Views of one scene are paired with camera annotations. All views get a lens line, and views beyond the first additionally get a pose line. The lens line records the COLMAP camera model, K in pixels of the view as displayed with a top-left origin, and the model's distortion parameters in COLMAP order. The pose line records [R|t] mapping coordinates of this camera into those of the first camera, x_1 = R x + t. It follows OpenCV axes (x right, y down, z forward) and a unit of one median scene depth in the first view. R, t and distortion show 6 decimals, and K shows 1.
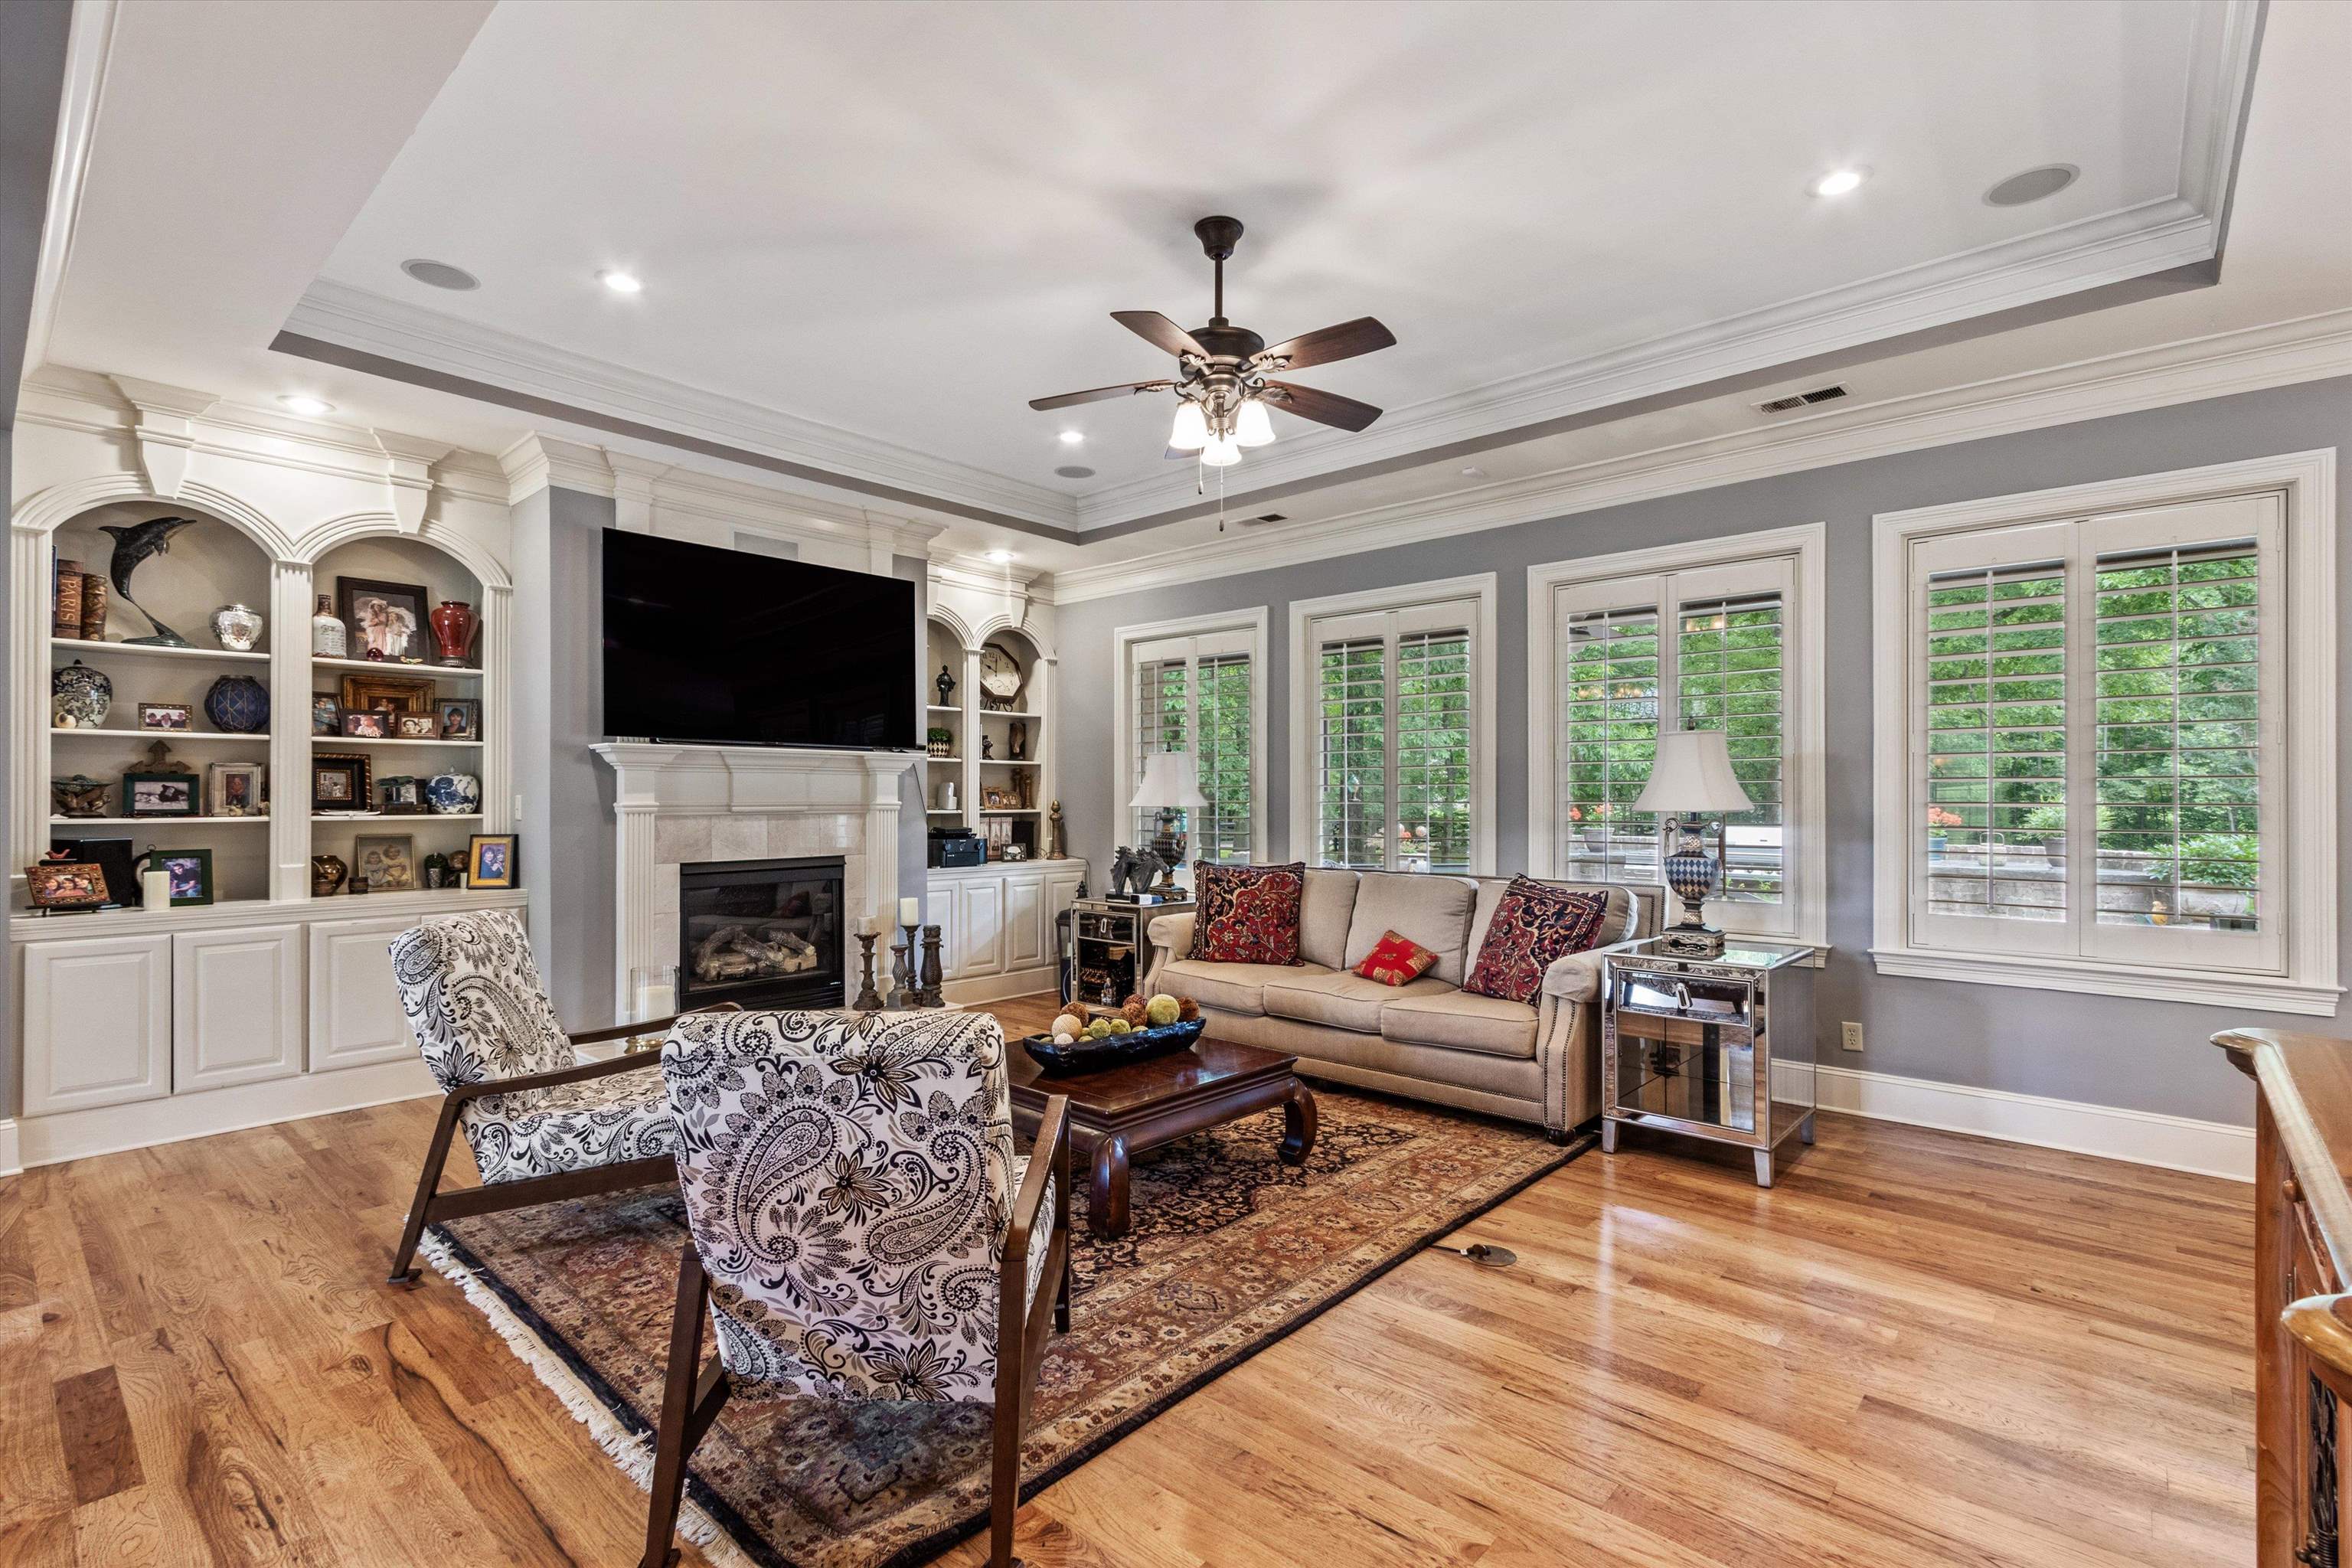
lens RADIAL K [[1064.3, 0, 1181.1], [0, 1064.3, 793.0], [0, 0, 1]] dist [-0.000984, -0.000466]
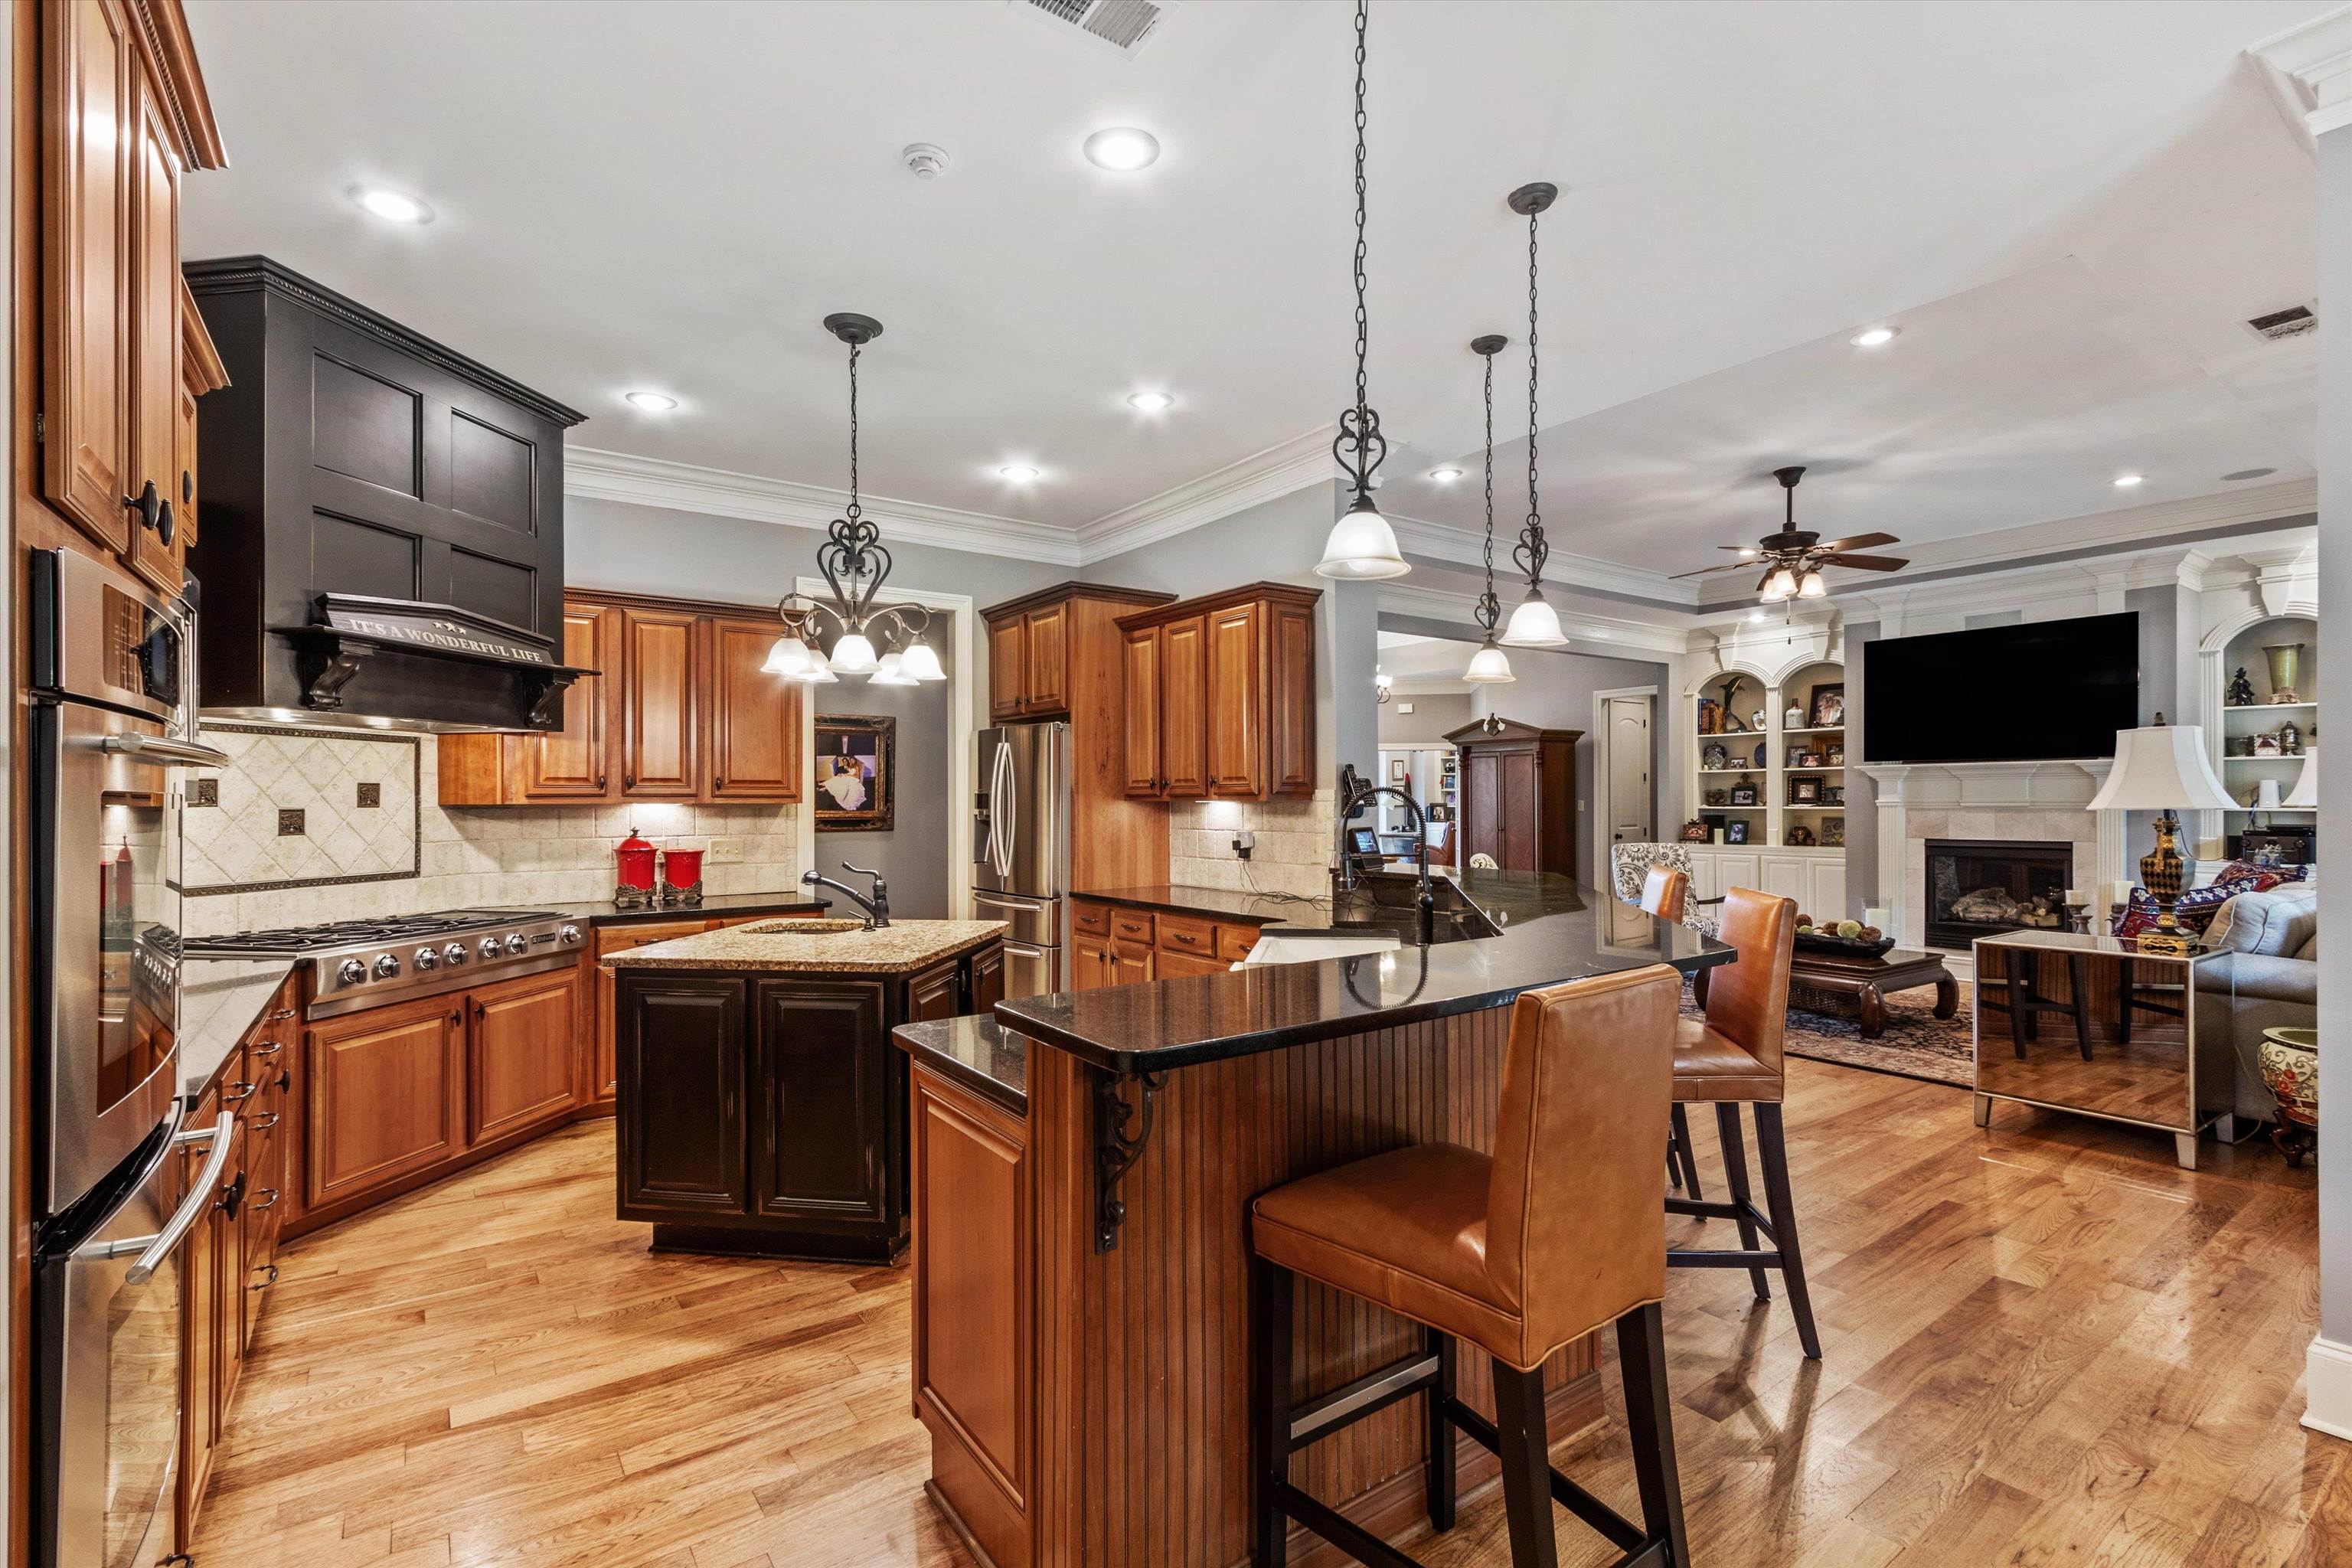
lens RADIAL K [[1080.4, 0, 1176.4], [0, 1080.4, 789.6], [0, 0, 1]] dist [0.002493, -0.000143]
pose [[-0.222412, -0.008651, -0.974914, 1.459492], [0.008082, 0.999910, -0.010716, 0.001400], [0.974919, -0.010263, -0.222323, 0.300584]]
